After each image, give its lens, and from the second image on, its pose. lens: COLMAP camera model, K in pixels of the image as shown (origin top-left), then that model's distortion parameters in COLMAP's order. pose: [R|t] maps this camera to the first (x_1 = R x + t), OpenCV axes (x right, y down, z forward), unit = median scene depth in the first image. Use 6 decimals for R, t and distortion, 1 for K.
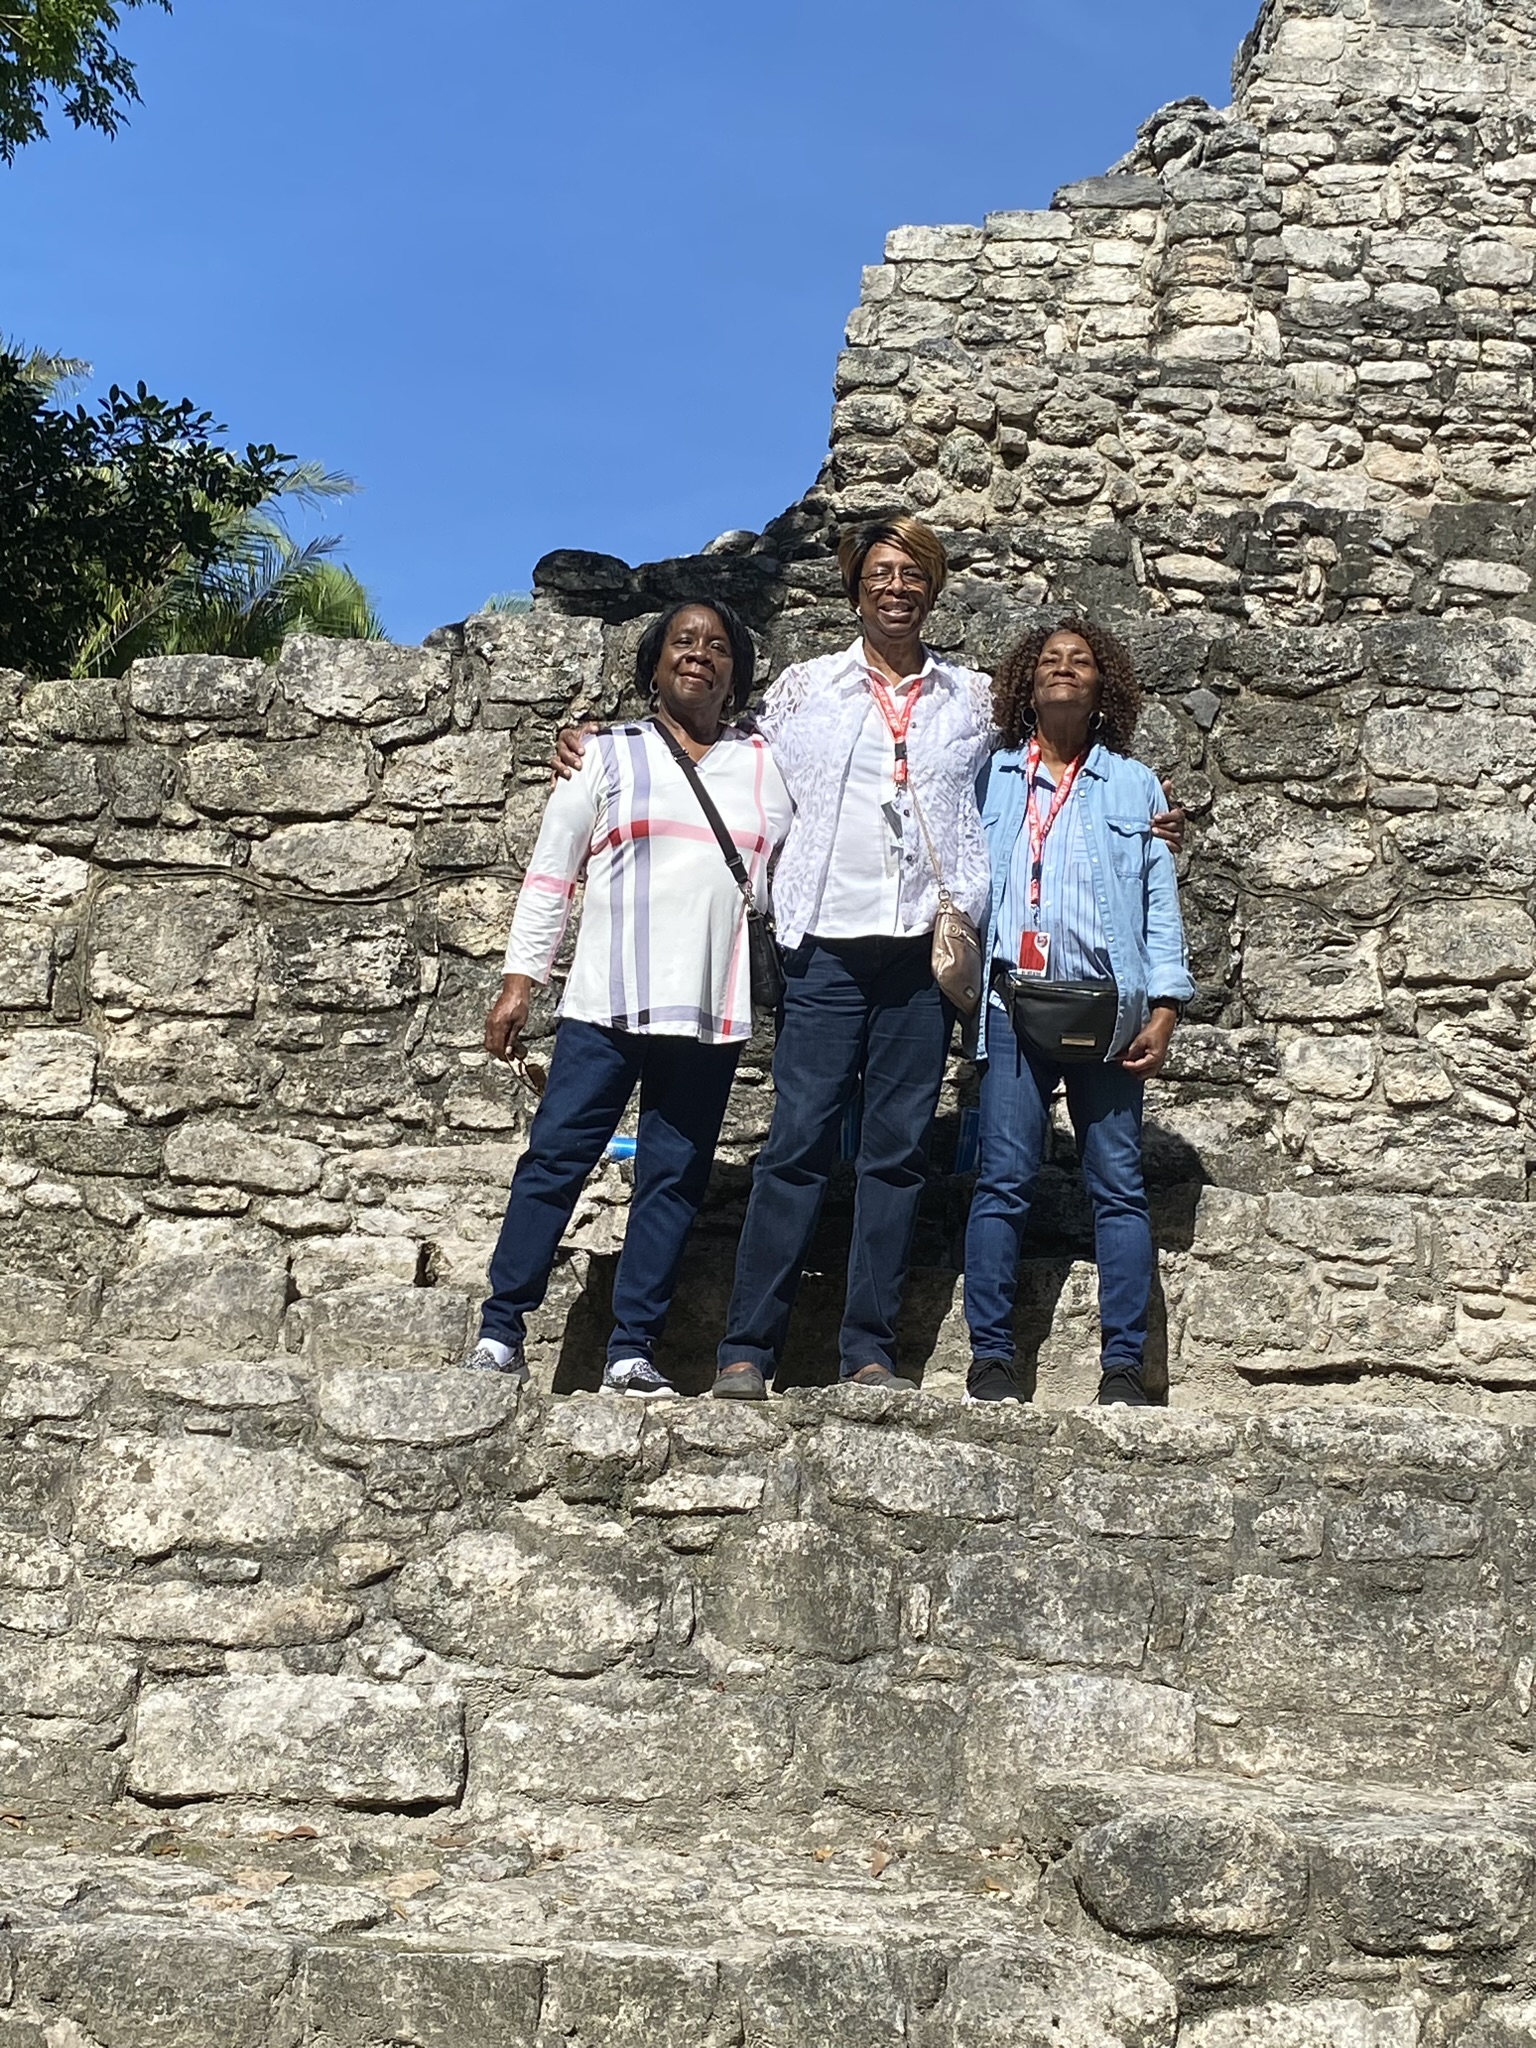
lens RADIAL K [[2980.5, 0, 768.0], [0, 2980.5, 1024.0], [0, 0, 1]] dist [0.263461, -1.030658]
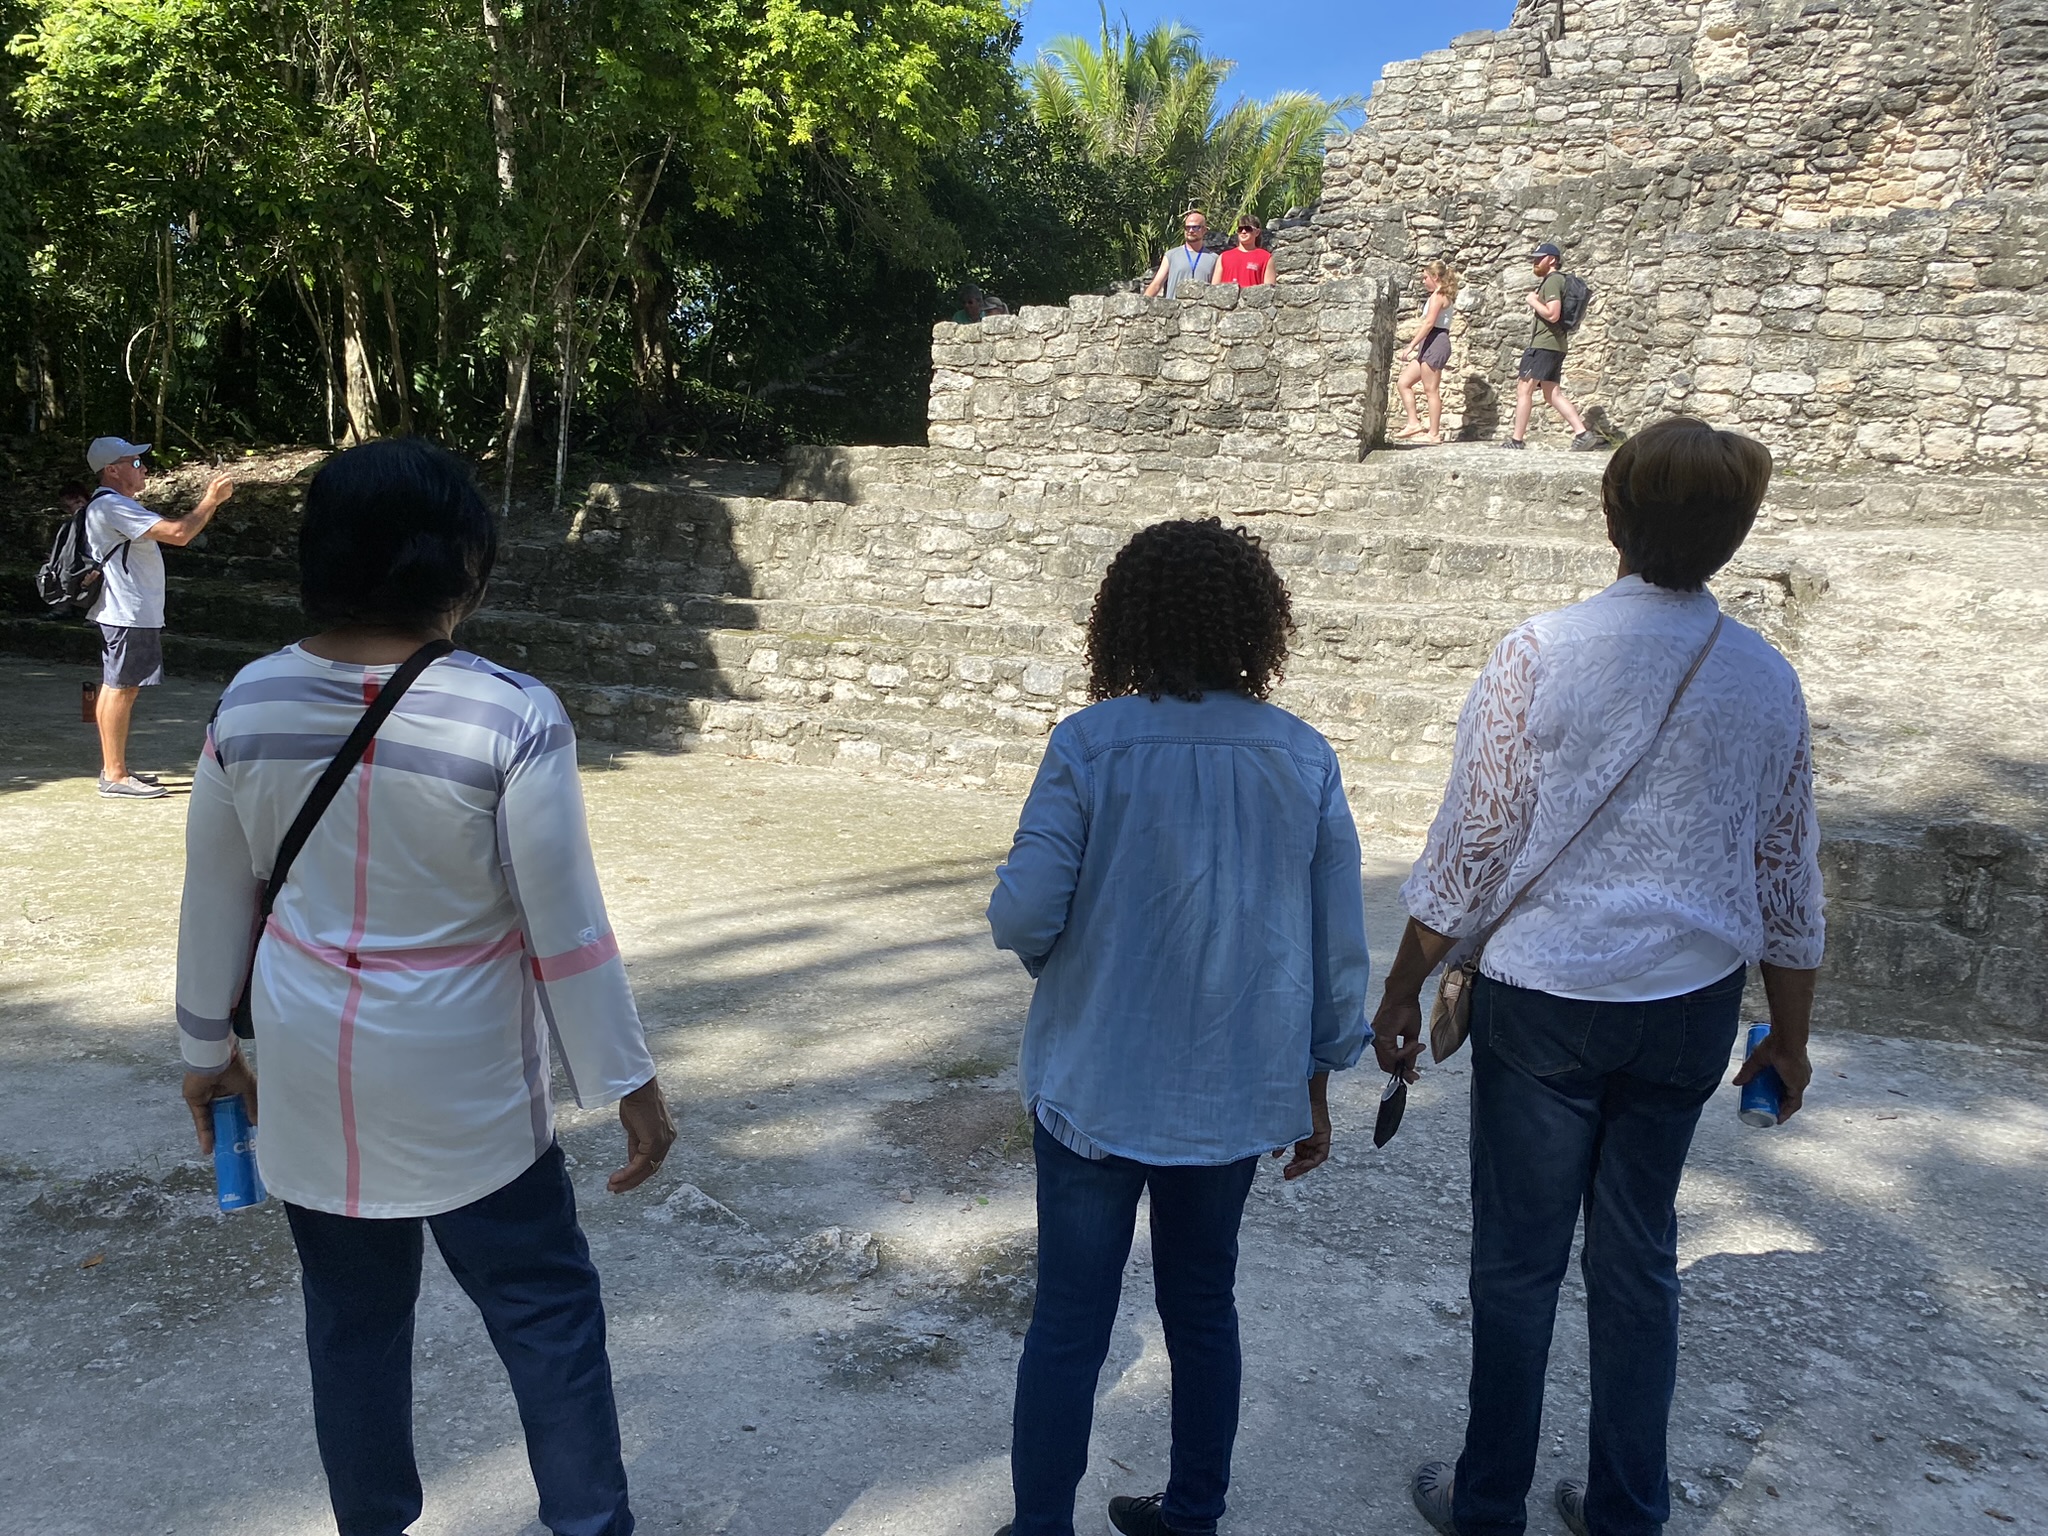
lens RADIAL K [[1569.7, 0, 987.8], [0, 1569.7, 796.4], [0, 0, 1]] dist [-0.013504, -0.009713]
pose [[0.901182, 0.064831, -0.428565, 0.647564], [0.050595, 0.966257, 0.252561, -0.042758], [0.430478, -0.249286, 0.867494, -0.781310]]
